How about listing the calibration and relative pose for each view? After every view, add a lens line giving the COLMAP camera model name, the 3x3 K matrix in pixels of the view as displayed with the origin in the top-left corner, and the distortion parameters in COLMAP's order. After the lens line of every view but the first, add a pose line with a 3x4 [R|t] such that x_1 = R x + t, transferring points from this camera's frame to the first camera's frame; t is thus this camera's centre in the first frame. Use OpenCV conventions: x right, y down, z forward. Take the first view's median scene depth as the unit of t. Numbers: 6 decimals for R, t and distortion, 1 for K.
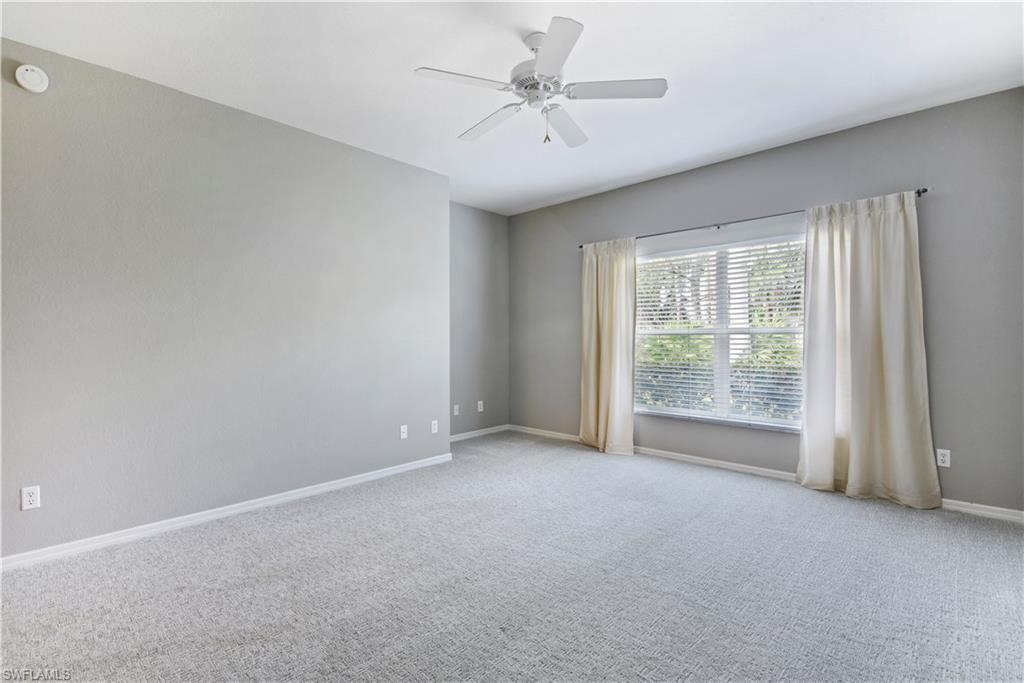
lens RADIAL K [[464.3, 0, 504.9], [0, 464.3, 337.4], [0, 0, 1]] dist [0.040115, -0.027618]
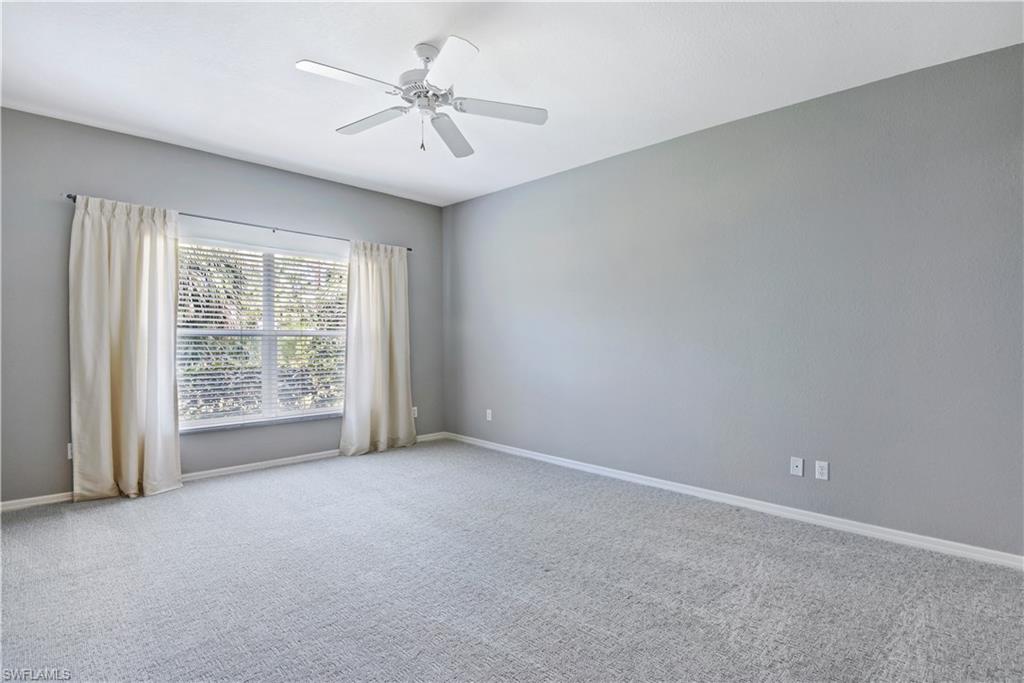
lens RADIAL K [[464.3, 0, 504.9], [0, 464.3, 337.4], [0, 0, 1]] dist [0.040115, -0.027618]
pose [[0.090030, 0.007888, 0.995908, -0.594997], [-0.007710, 0.999944, -0.007223, 0.000395], [-0.995909, -0.007028, 0.090086, 0.468423]]
